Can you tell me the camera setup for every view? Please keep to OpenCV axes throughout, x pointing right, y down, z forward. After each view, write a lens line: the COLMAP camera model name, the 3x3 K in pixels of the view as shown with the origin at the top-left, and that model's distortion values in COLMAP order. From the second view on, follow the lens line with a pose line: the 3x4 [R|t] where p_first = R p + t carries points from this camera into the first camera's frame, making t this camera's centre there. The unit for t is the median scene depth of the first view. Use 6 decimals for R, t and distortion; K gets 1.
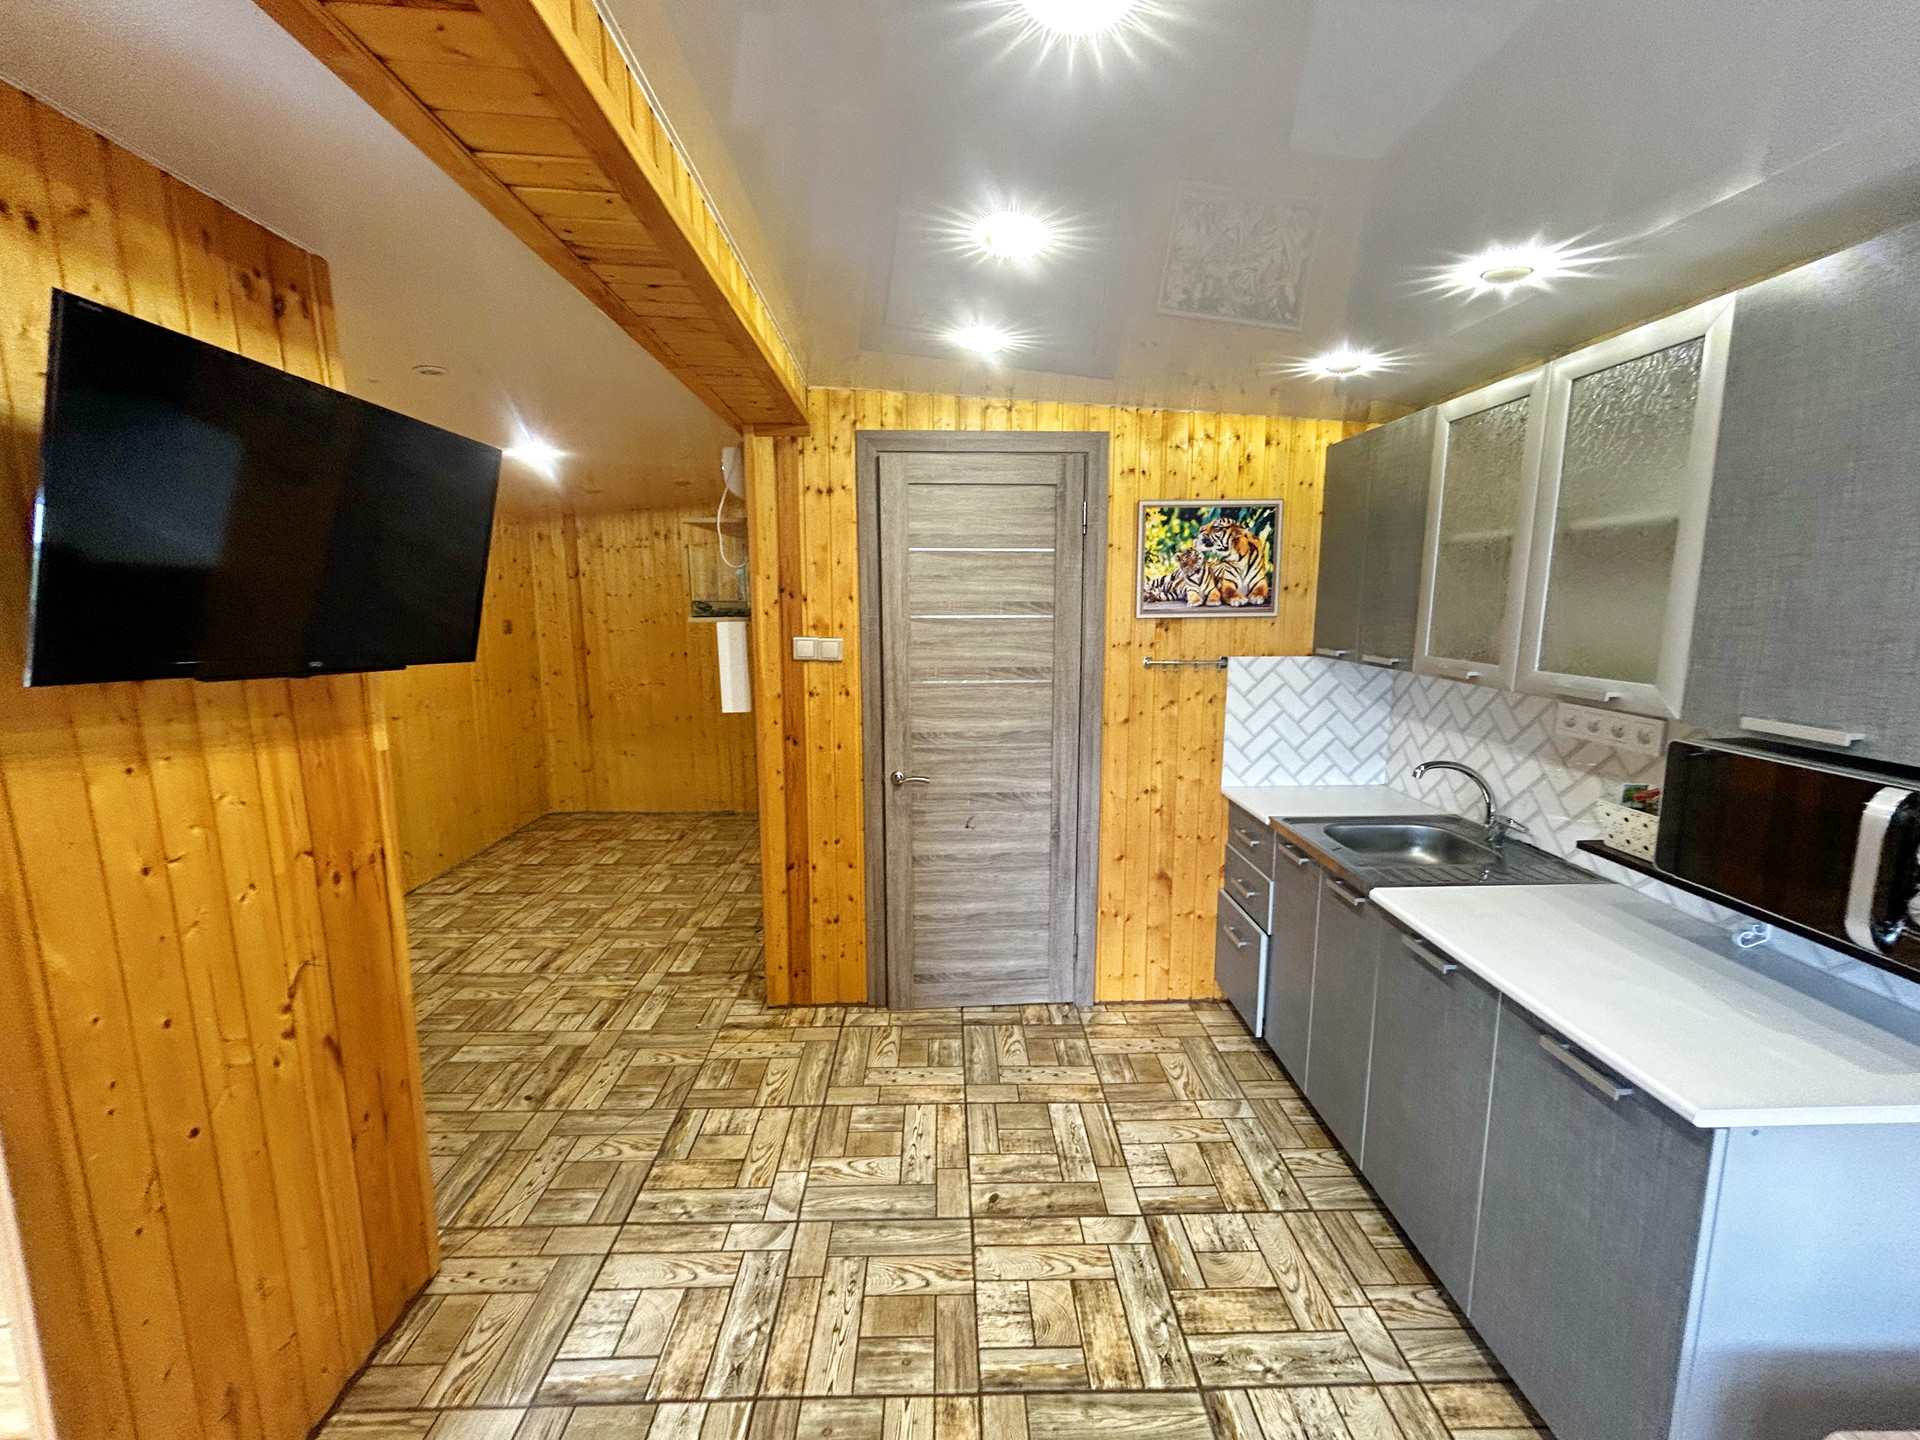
lens RADIAL K [[776.0, 0, 957.1], [0, 776.0, 716.4], [0, 0, 1]] dist [-0.001335, 0.000273]
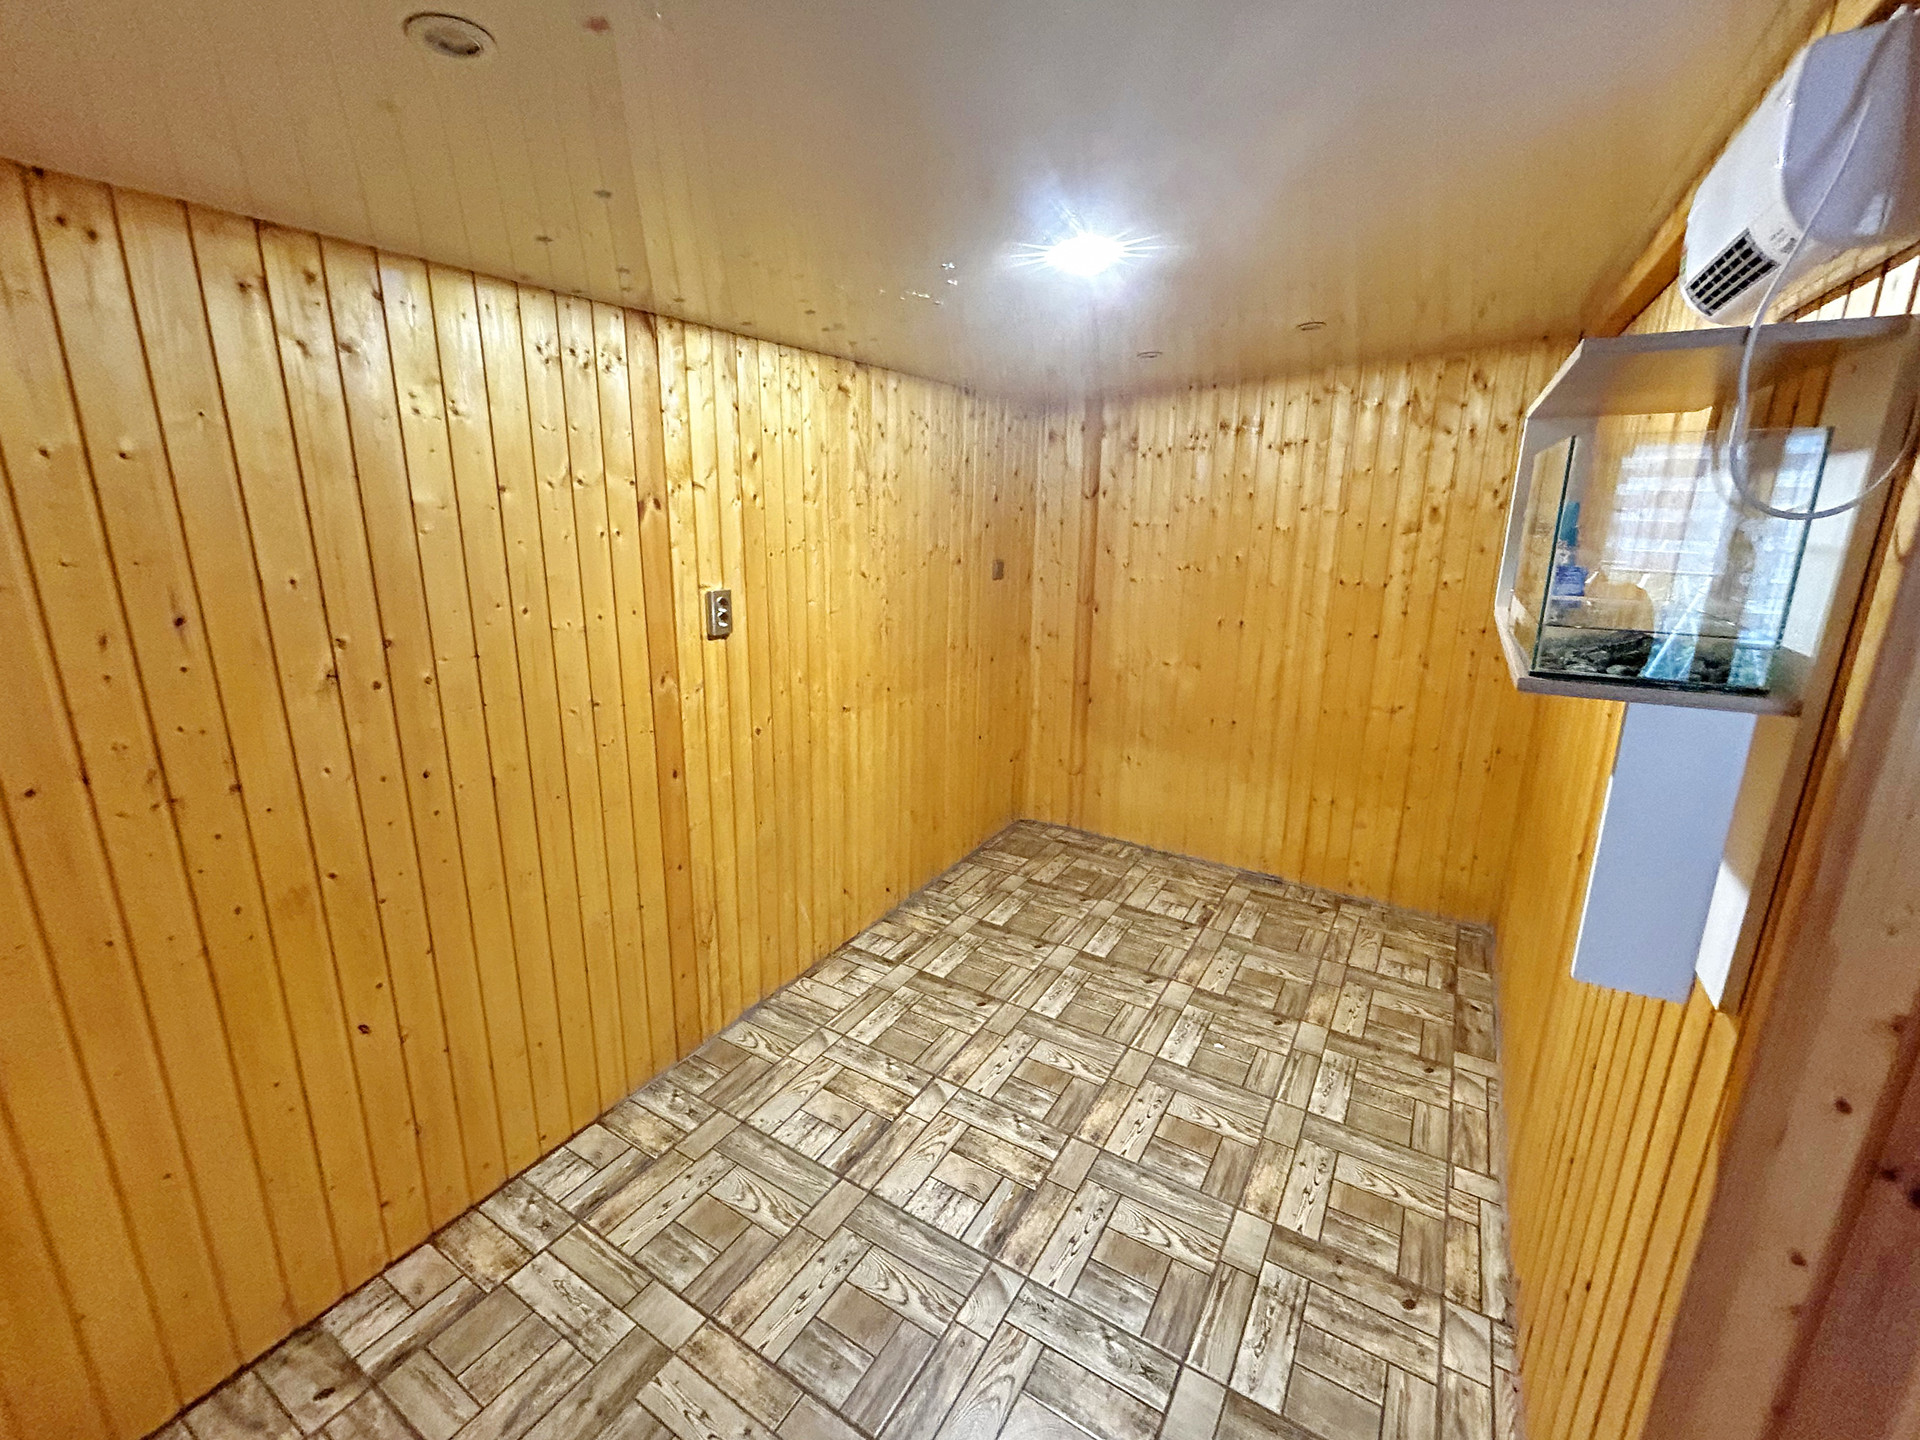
lens RADIAL K [[821.2, 0, 954.5], [0, 821.2, 713.2], [0, 0, 1]] dist [0.000202, 0.000142]
pose [[0.842196, 0.146795, -0.518804, -0.379475], [-0.094968, 0.987567, 0.125266, -0.138831], [0.530742, -0.056229, 0.845666, 0.624435]]
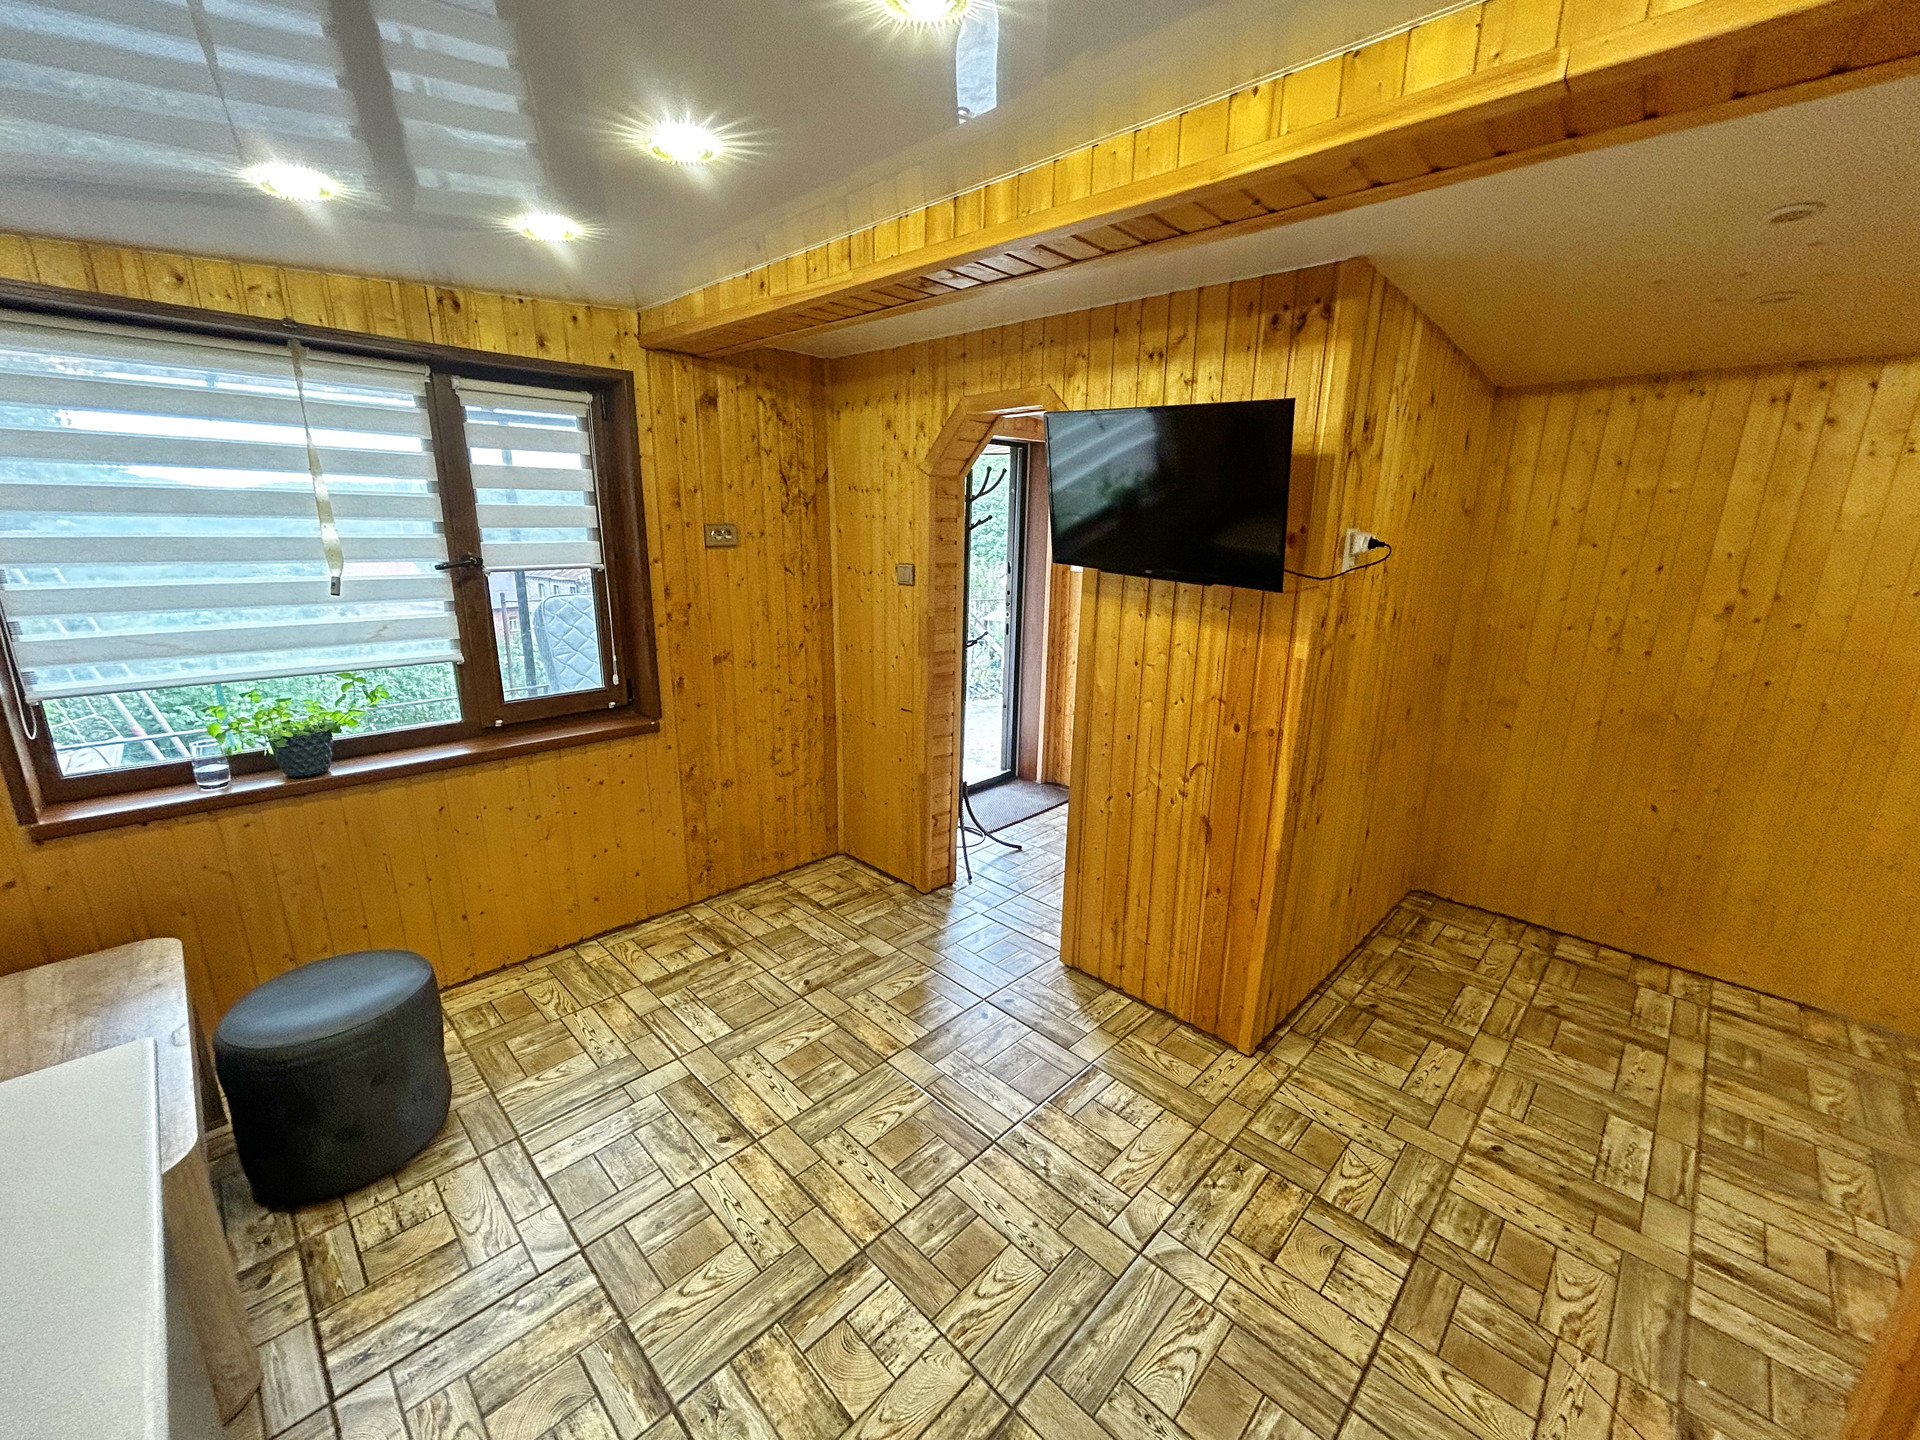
lens RADIAL K [[770.6, 0, 958.4], [0, 770.6, 717.0], [0, 0, 1]] dist [0.000642, 0.000492]
pose [[-0.715148, 0.161235, -0.680123, 0.321578], [-0.123672, 0.928491, 0.350155, -0.145383], [0.687945, 0.334525, -0.644069, 0.884066]]
